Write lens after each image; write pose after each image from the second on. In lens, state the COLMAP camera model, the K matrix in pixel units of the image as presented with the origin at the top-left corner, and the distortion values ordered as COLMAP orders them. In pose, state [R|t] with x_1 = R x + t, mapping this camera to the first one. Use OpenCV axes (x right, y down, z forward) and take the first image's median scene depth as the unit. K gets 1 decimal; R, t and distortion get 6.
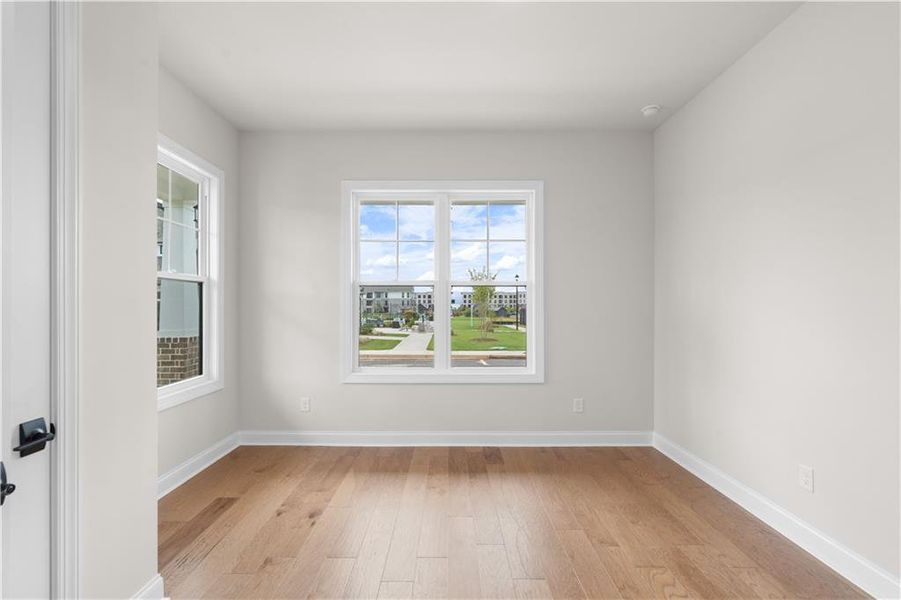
lens RADIAL K [[400.1, 0, 451.1], [0, 400.1, 306.7], [0, 0, 1]] dist [-0.003073, -0.000225]
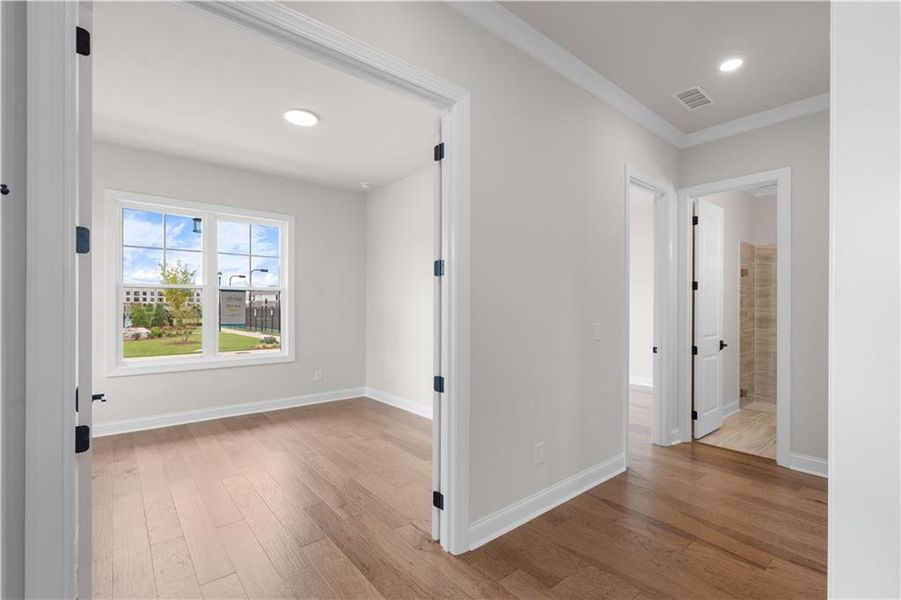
lens RADIAL K [[400.1, 0, 451.1], [0, 400.1, 306.7], [0, 0, 1]] dist [-0.003073, -0.000225]
pose [[0.759313, -0.000055, 0.650726, -0.266081], [-0.000855, 0.999999, 0.001083, -0.001300], [-0.650725, -0.001379, 0.759312, -0.419262]]
